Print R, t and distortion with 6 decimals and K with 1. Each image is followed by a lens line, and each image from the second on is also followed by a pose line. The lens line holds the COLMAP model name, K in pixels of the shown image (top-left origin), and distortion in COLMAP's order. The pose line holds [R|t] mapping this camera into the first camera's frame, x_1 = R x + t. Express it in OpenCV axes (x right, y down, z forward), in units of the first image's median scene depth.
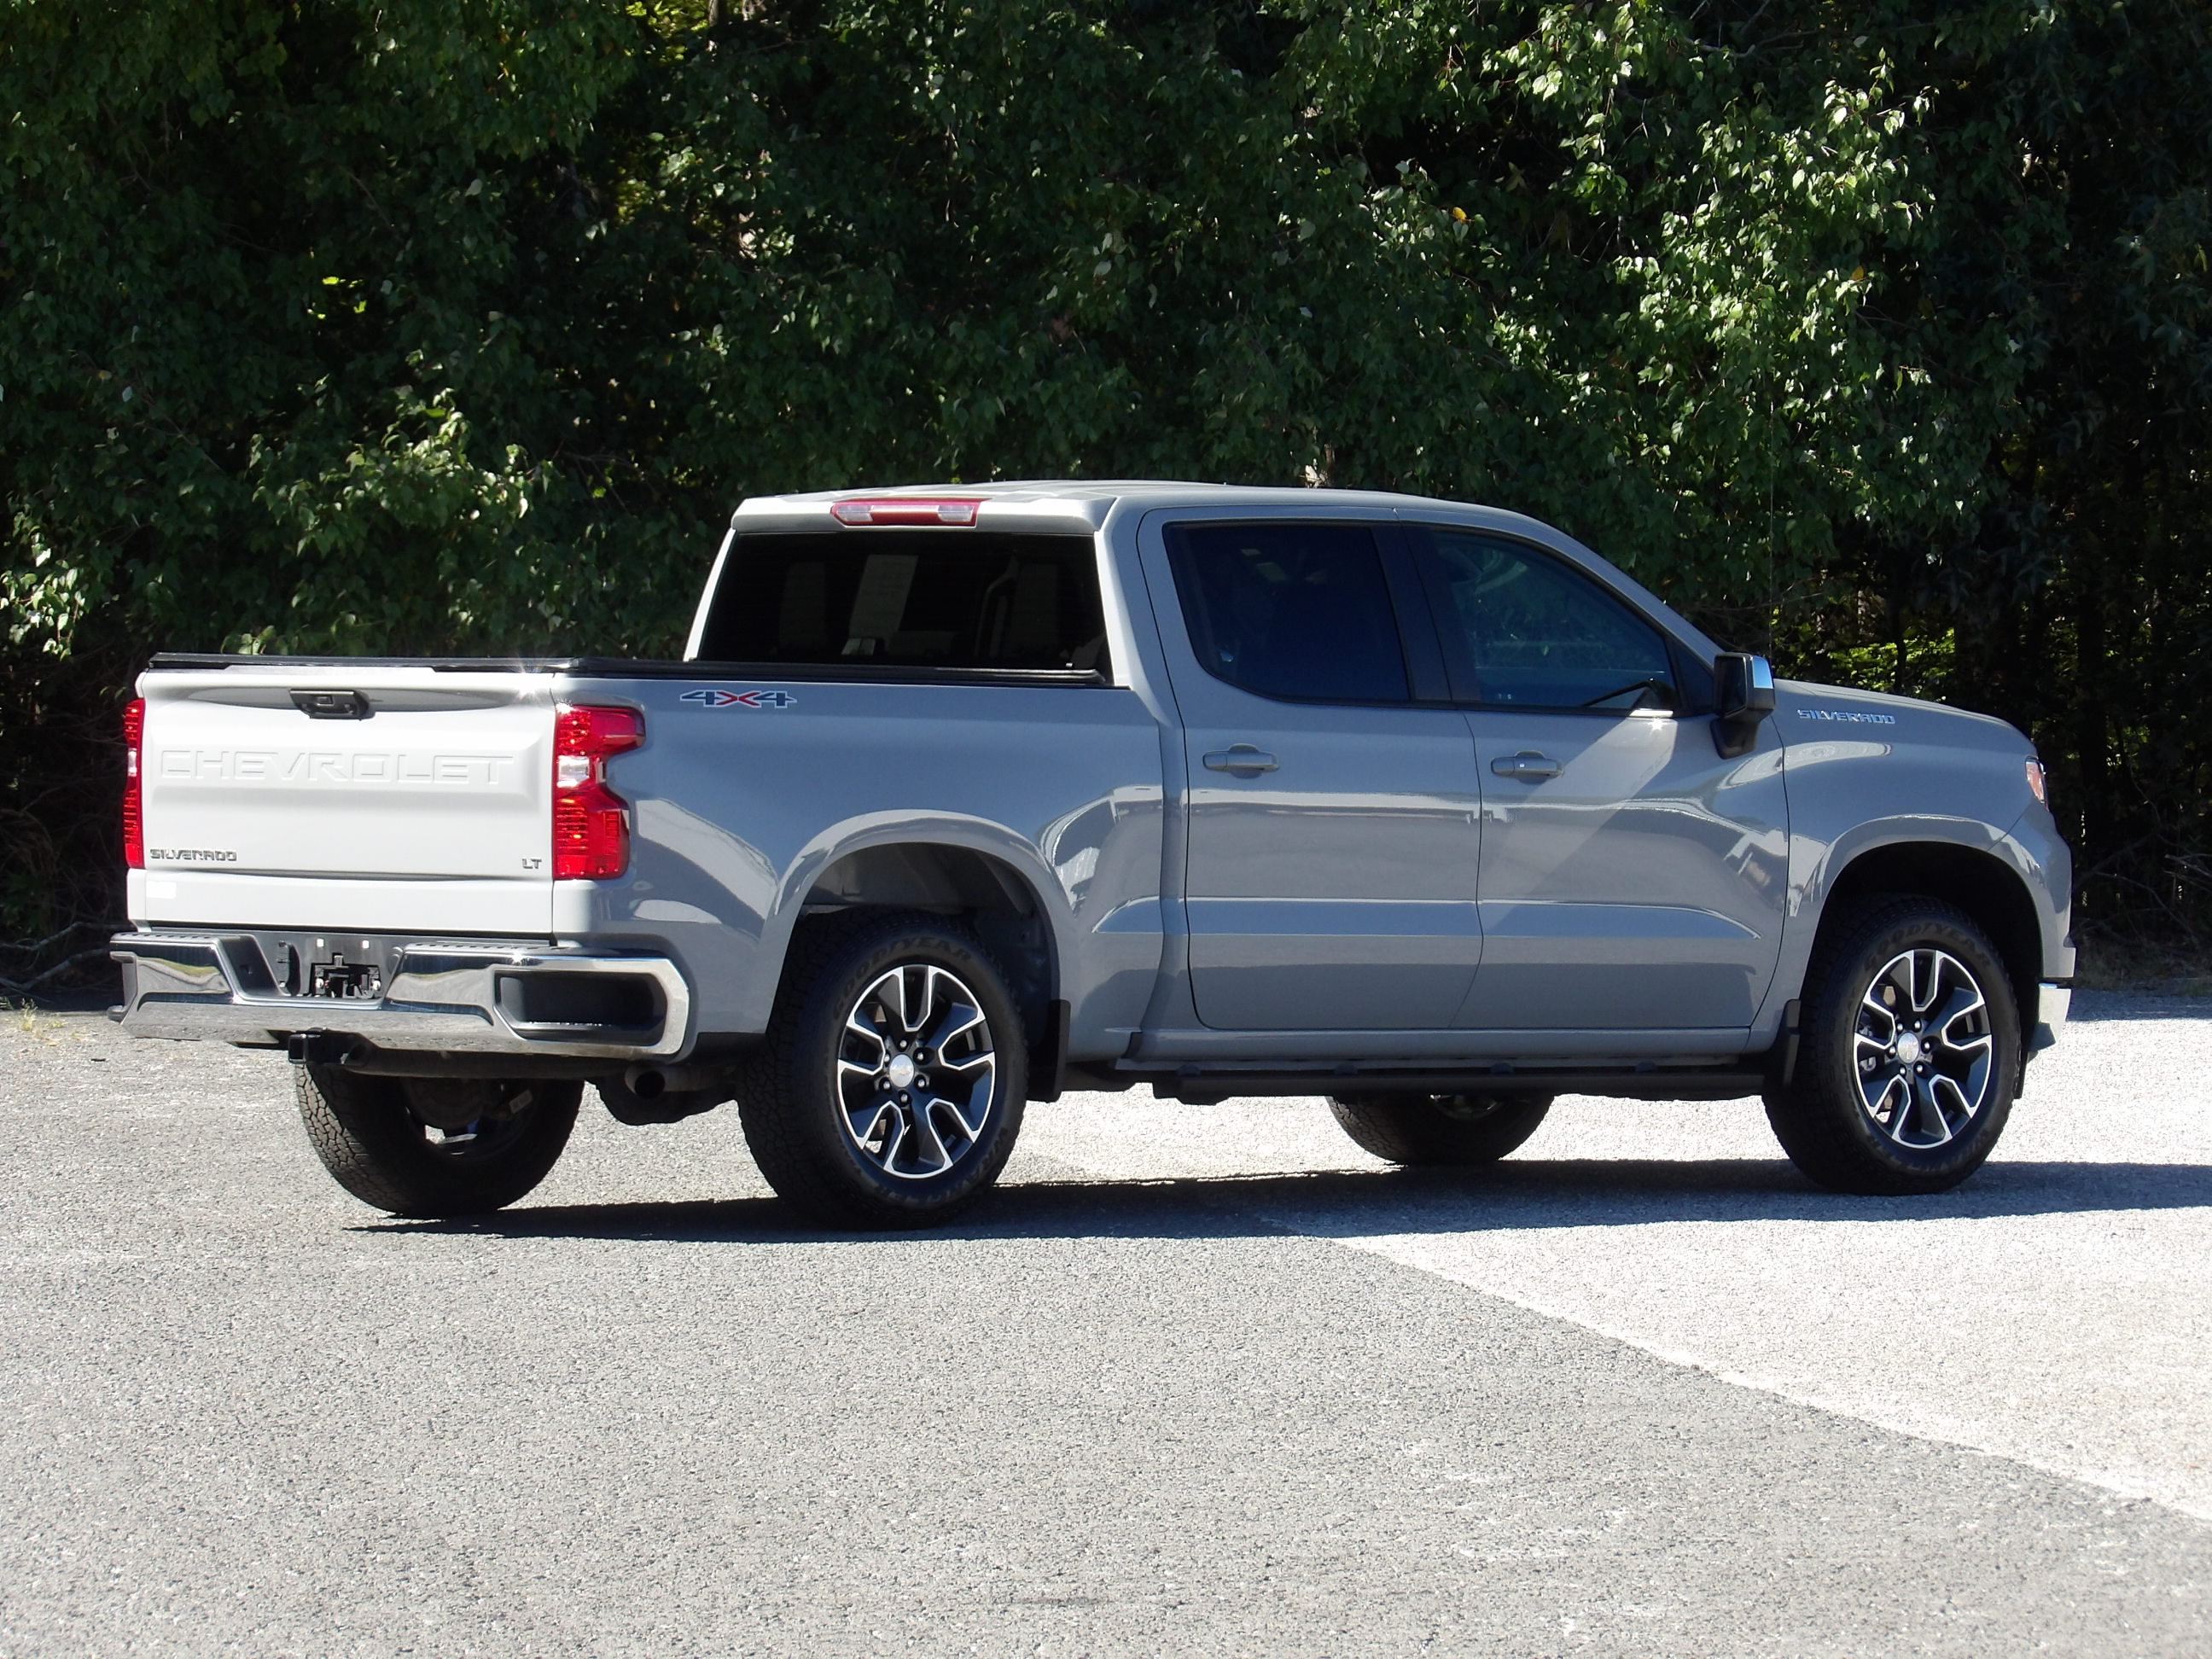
lens RADIAL K [[12703.3, 0, 1106.0], [0, 12703.3, 829.5], [0, 0, 1]] dist [1.340205, -155.578048]
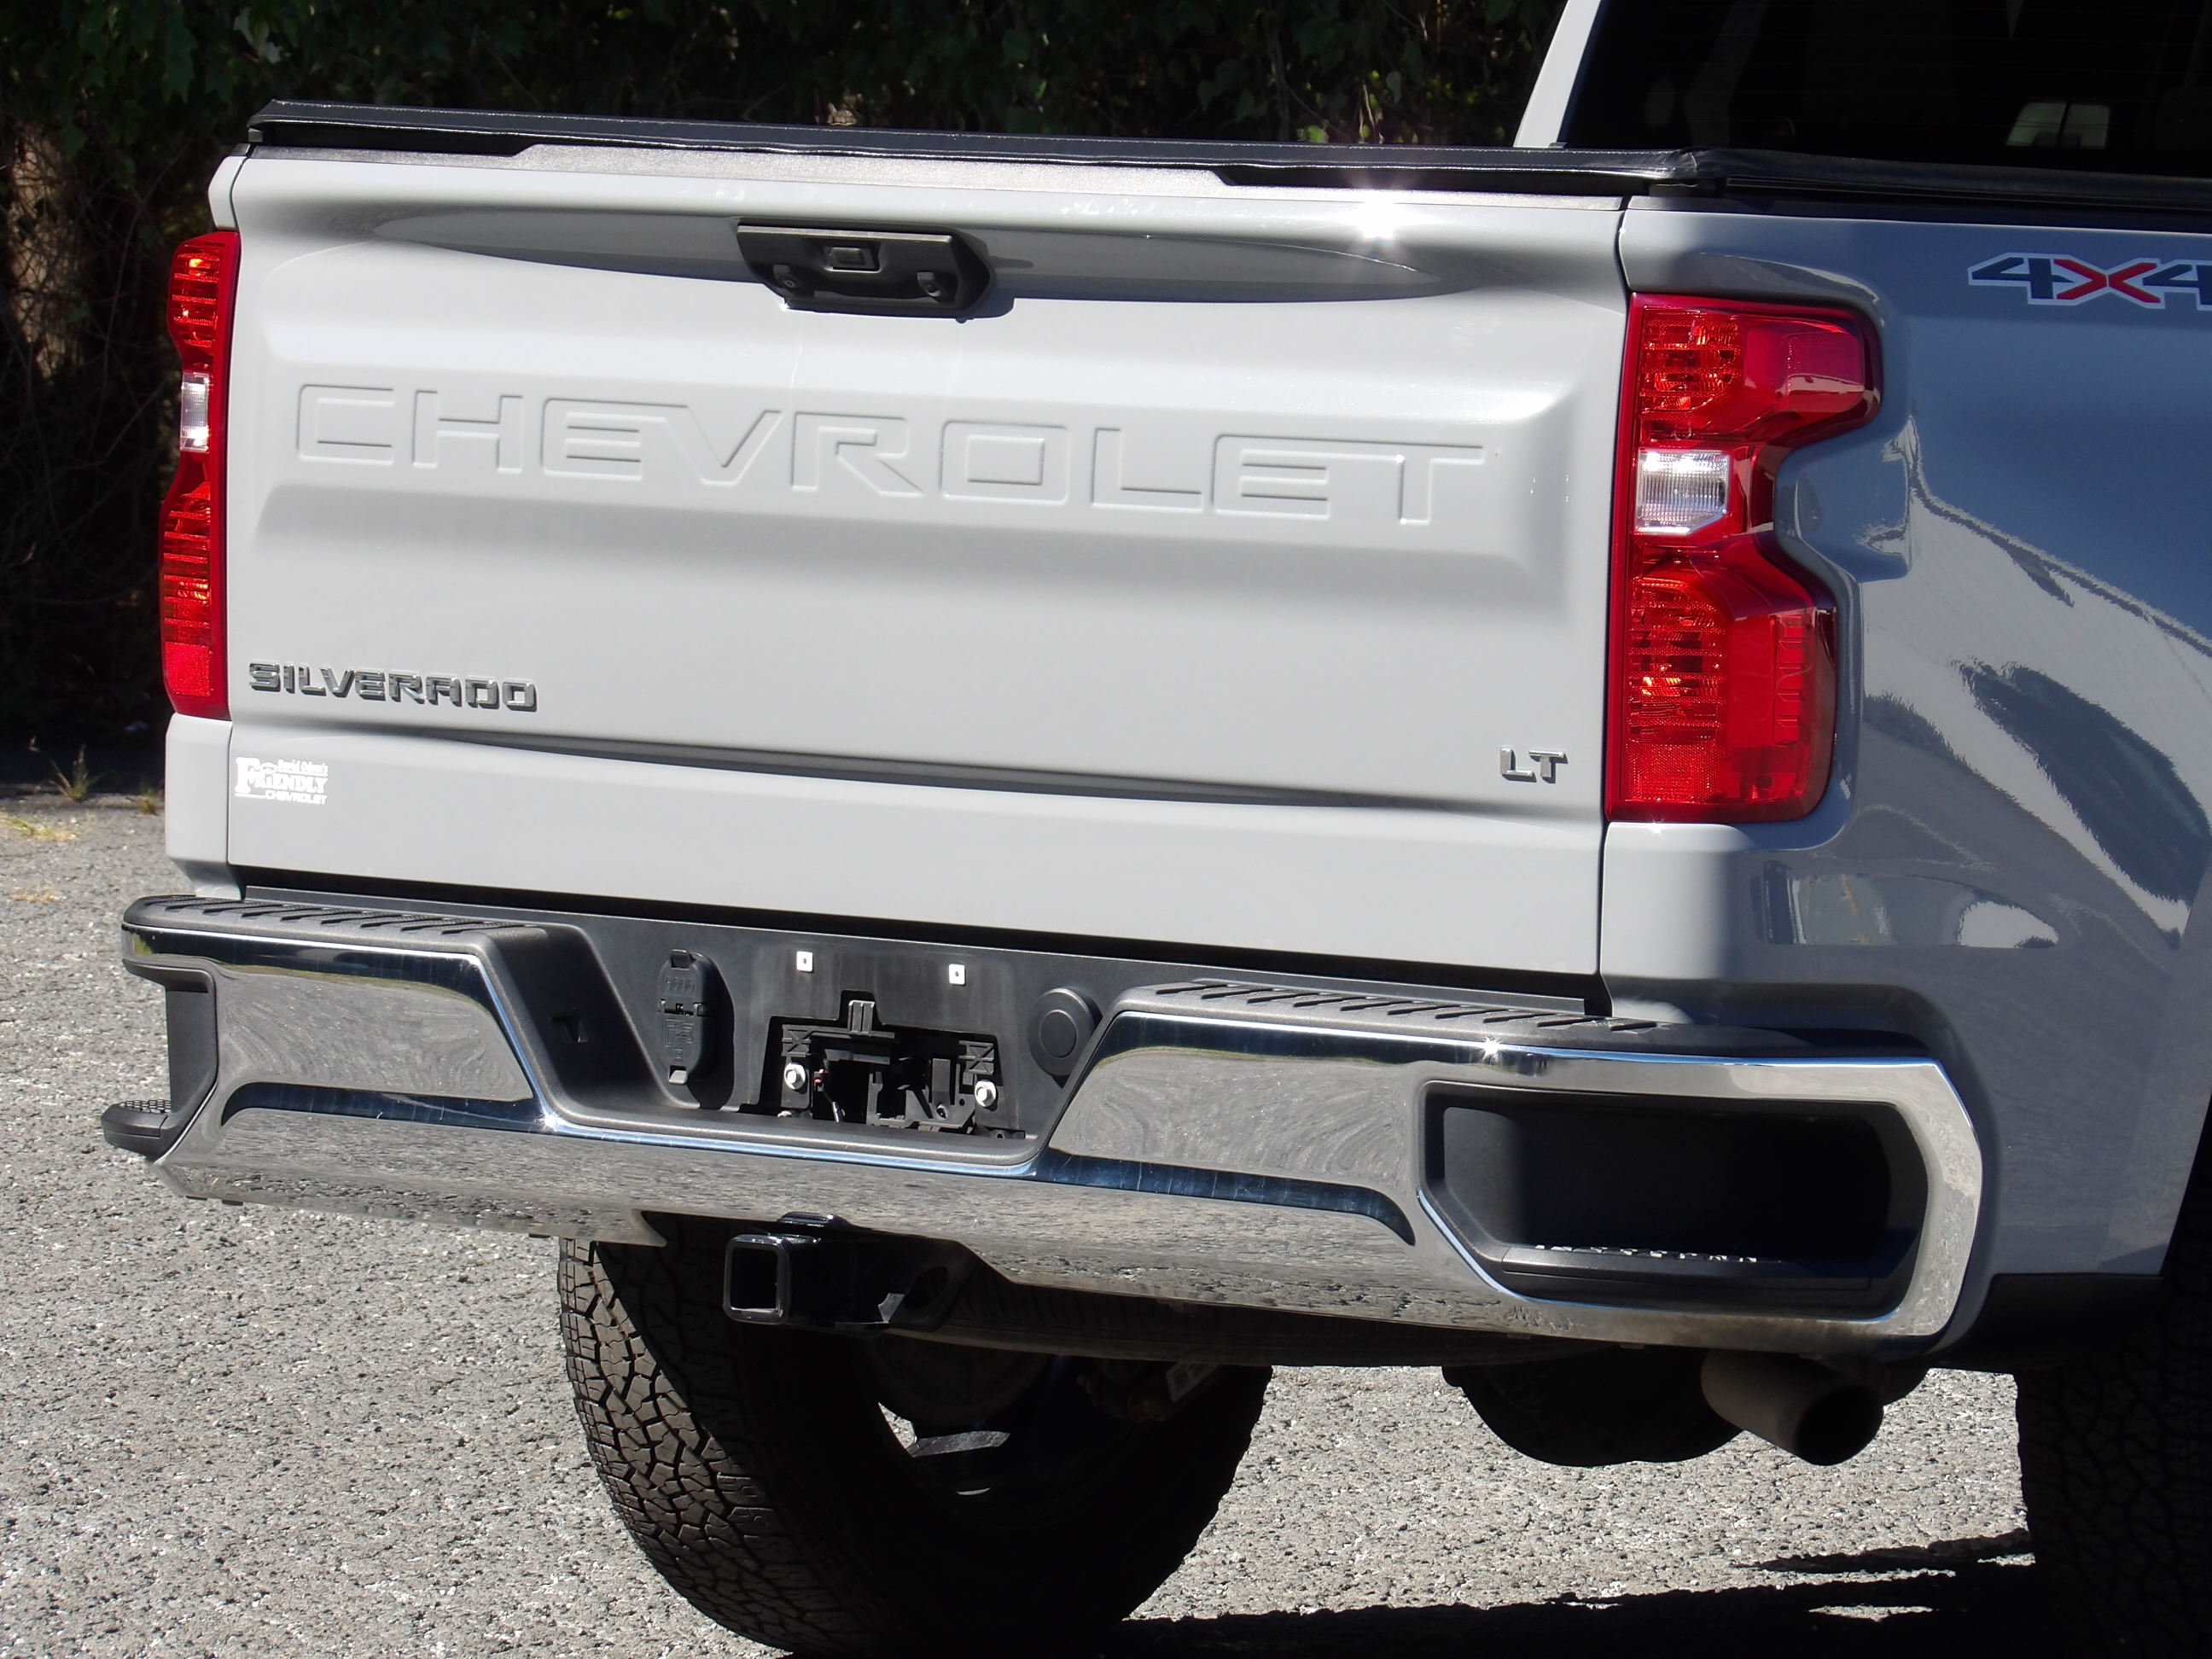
lens RADIAL K [[16345.4, 0, 1106.0], [0, 16345.4, 829.5], [0, 0, 1]] dist [6.268552, -723.329231]
pose [[0.997666, 0.021954, 0.064650, -0.082762], [-0.023853, 0.999302, 0.028736, -0.007669], [-0.063974, -0.030211, 0.997494, 0.559453]]
